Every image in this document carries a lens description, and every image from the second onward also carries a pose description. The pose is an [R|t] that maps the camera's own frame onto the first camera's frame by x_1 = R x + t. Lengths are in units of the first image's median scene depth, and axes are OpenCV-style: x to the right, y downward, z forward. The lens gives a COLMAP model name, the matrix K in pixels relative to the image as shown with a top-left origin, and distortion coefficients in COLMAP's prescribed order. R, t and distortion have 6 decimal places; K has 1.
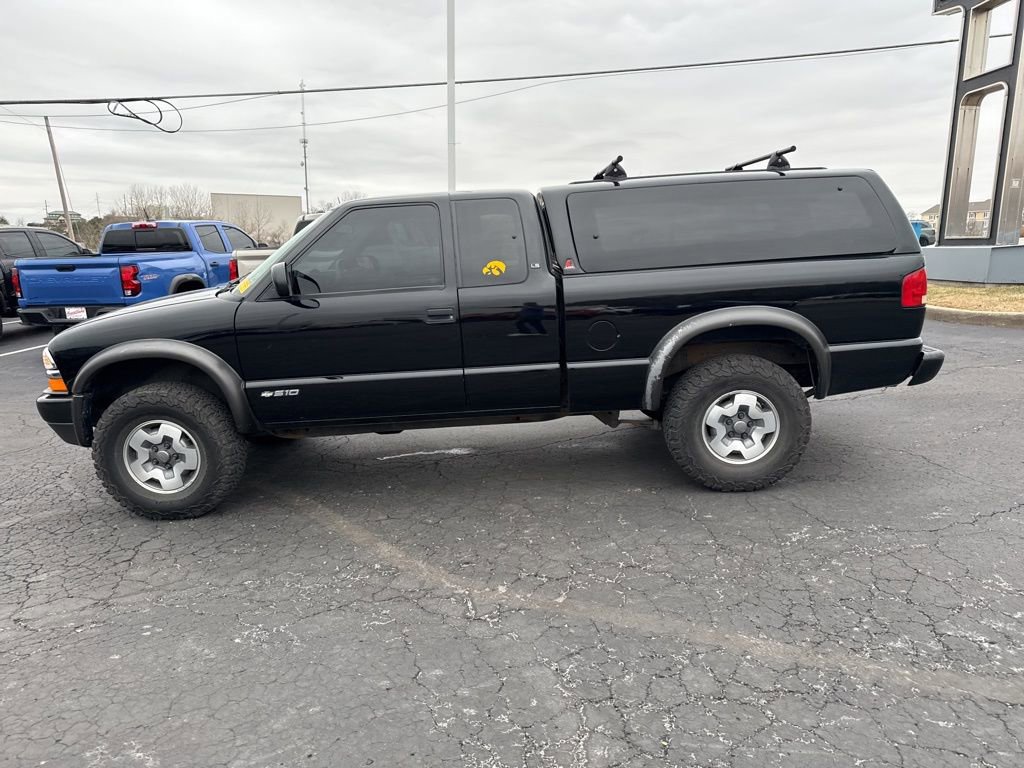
lens RADIAL K [[728.0, 0, 516.5], [0, 728.0, 380.3], [0, 0, 1]] dist [0.020732, -0.025426]
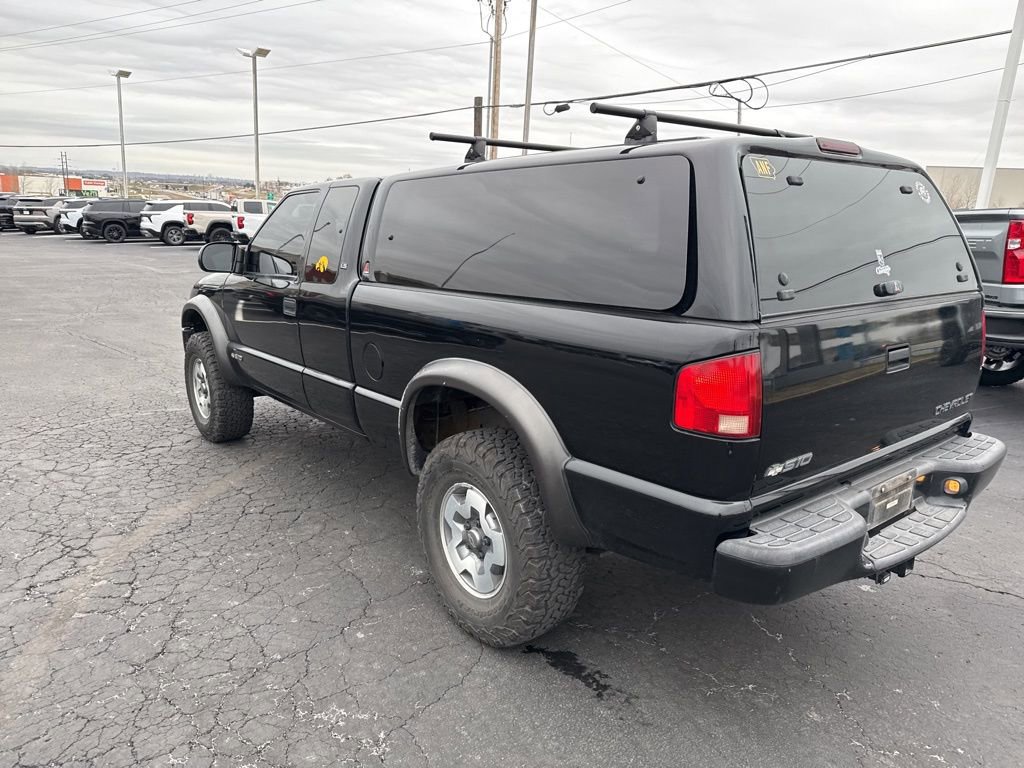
lens RADIAL K [[728.0, 0, 515.1], [0, 728.0, 367.3], [0, 0, 1]] dist [0.020732, -0.025426]
pose [[0.621754, 0.201259, -0.756913, 0.802710], [-0.187848, 0.976532, 0.105350, -0.165715], [0.760352, 0.076683, 0.644969, 0.594822]]
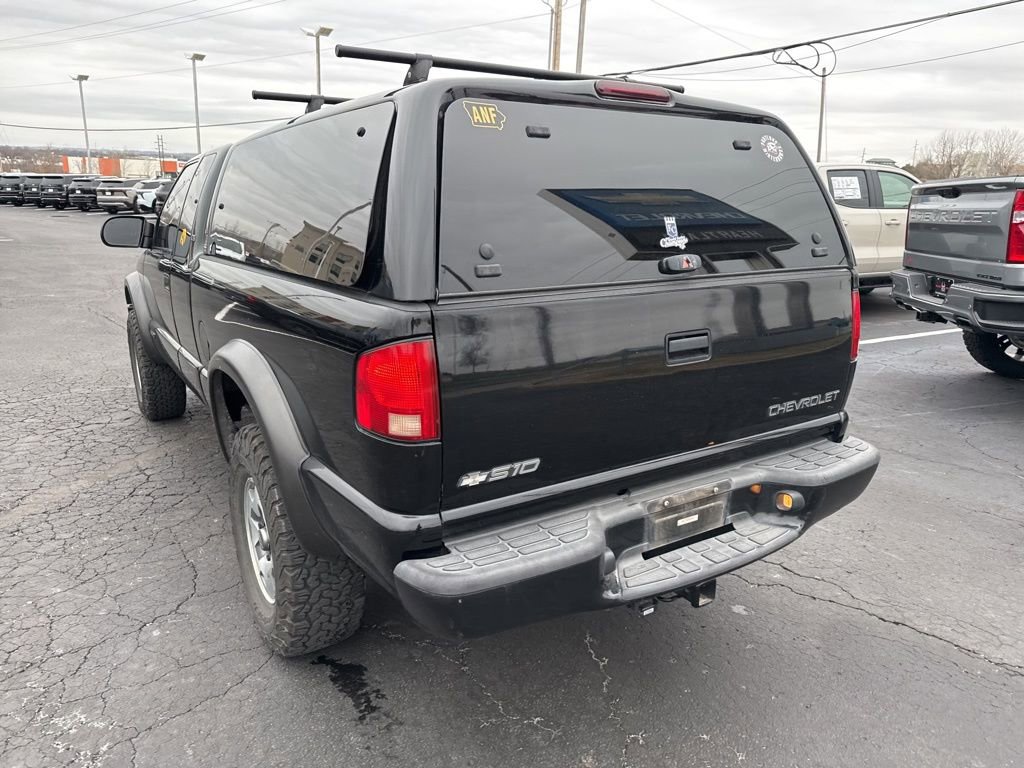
lens RADIAL K [[728.0, 0, 515.8], [0, 728.0, 375.1], [0, 0, 1]] dist [0.020732, -0.025426]
pose [[0.535877, 0.240883, -0.809204, 0.880357], [-0.191576, 0.968129, 0.161325, -0.205278], [0.822274, 0.068573, 0.564946, 0.824401]]
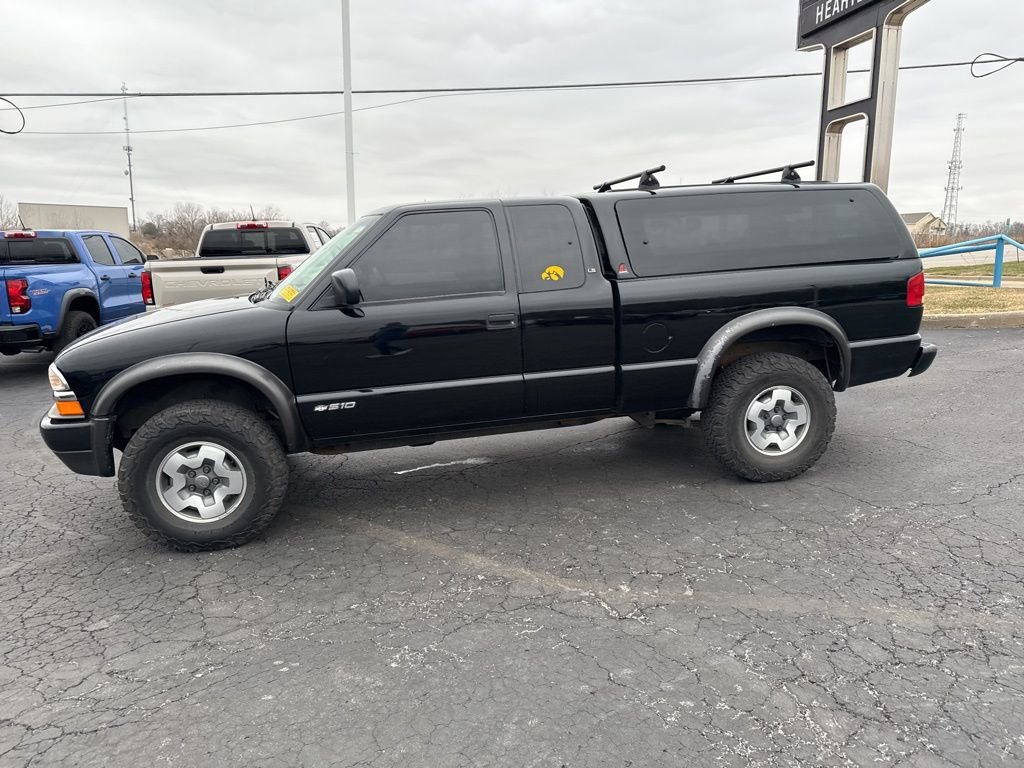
lens RADIAL K [[728.0, 0, 518.3], [0, 728.0, 380.5], [0, 0, 1]] dist [0.020732, -0.025426]
pose [[0.978718, -0.034255, 0.202331, -0.279601], [0.038260, 0.999141, -0.015915, 0.008007], [-0.201612, 0.023317, 0.979188, 0.027418]]
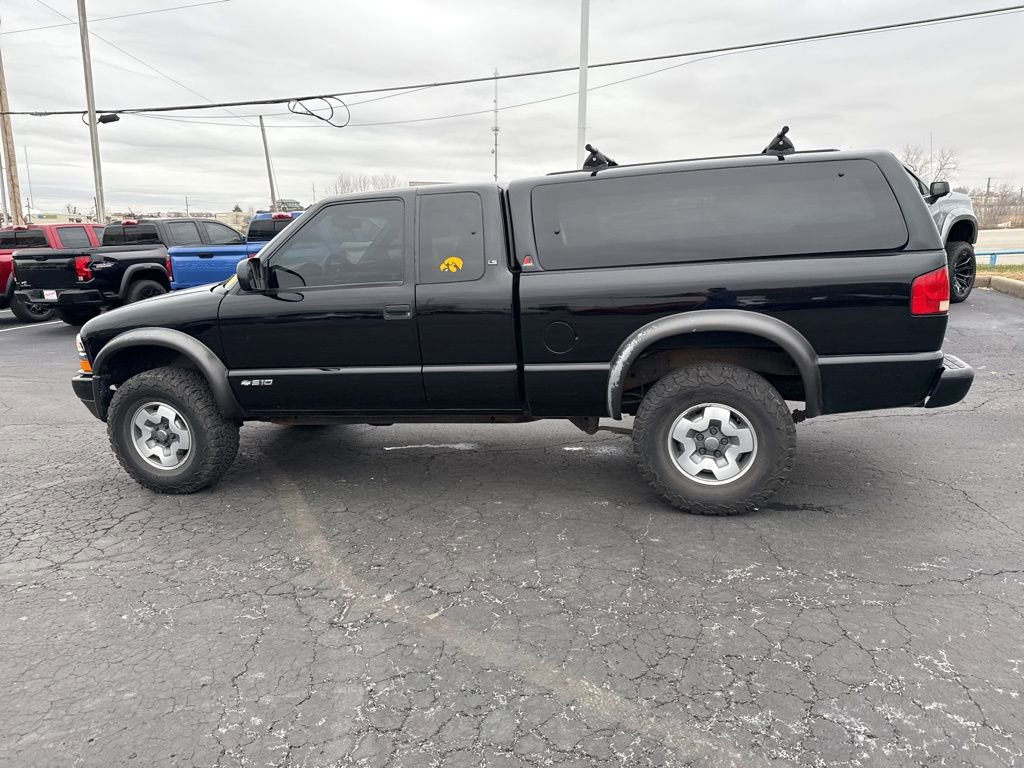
lens RADIAL K [[728.0, 0, 516.2], [0, 728.0, 373.9], [0, 0, 1]] dist [0.020732, -0.025426]
pose [[0.968992, 0.043373, -0.243255, 0.289650], [-0.040004, 0.999023, 0.018775, -0.029110], [0.243831, -0.008462, 0.969781, 0.074055]]
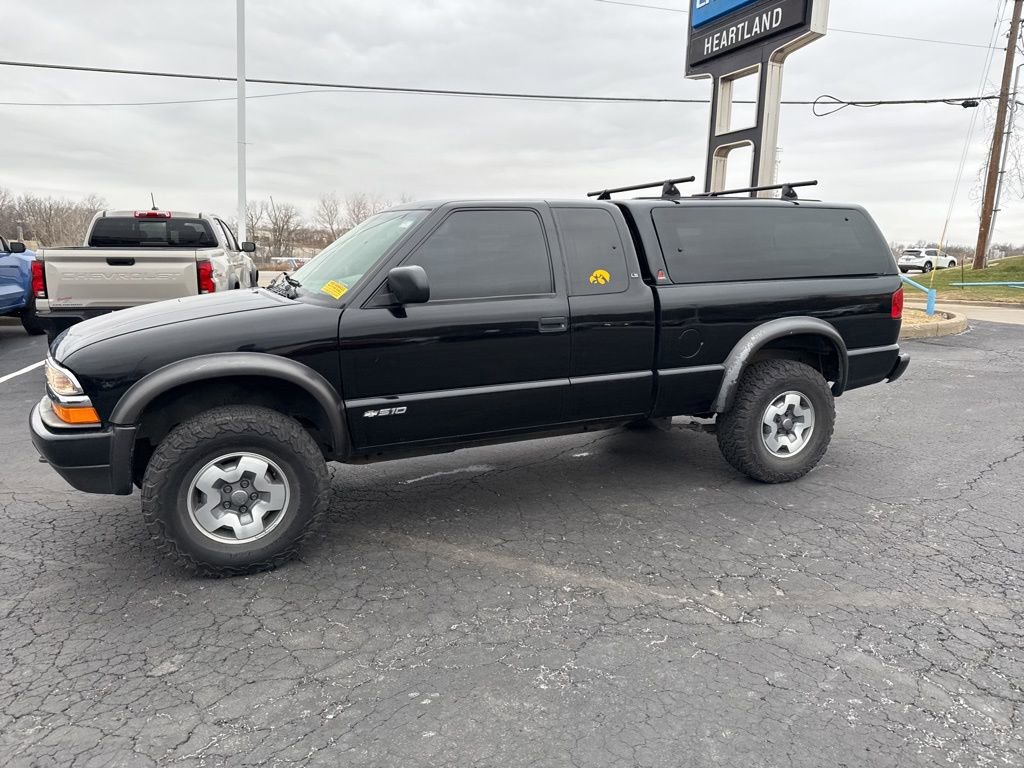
lens RADIAL K [[728.0, 0, 519.0], [0, 728.0, 371.6], [0, 0, 1]] dist [0.020732, -0.025426]
pose [[0.916653, -0.023248, 0.399006, -0.521772], [0.037888, 0.998866, -0.028842, 0.000248], [-0.397883, 0.041556, 0.916494, 0.130484]]
